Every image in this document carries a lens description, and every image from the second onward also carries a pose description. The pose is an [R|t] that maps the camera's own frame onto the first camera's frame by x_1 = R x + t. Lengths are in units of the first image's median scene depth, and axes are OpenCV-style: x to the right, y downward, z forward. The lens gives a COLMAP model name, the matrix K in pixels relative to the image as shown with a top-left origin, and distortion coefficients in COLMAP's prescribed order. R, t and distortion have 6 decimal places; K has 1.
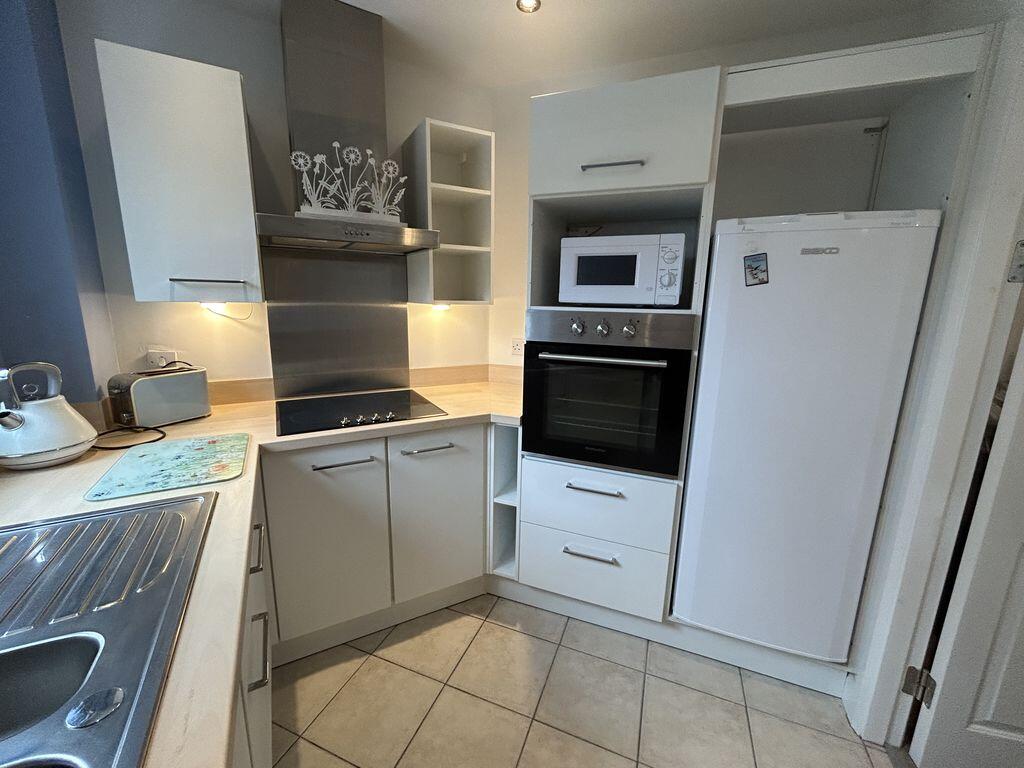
lens RADIAL K [[414.5, 0, 512.0], [0, 414.5, 384.0], [0, 0, 1]] dist [-0.000676, -0.000310]
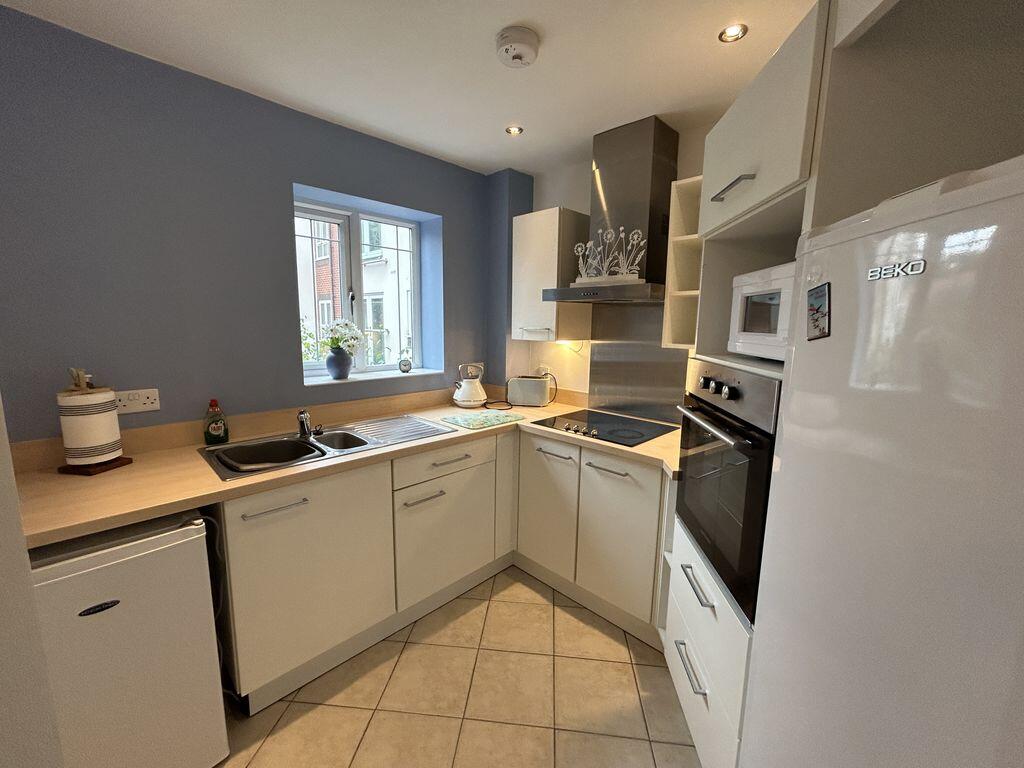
lens RADIAL K [[414.5, 0, 512.0], [0, 414.5, 384.0], [0, 0, 1]] dist [-0.000676, -0.000310]
pose [[0.284234, 0.128970, -0.950041, 0.839105], [-0.204739, 0.976219, 0.071270, -0.110820], [0.936639, 0.174253, 0.303879, 0.372042]]
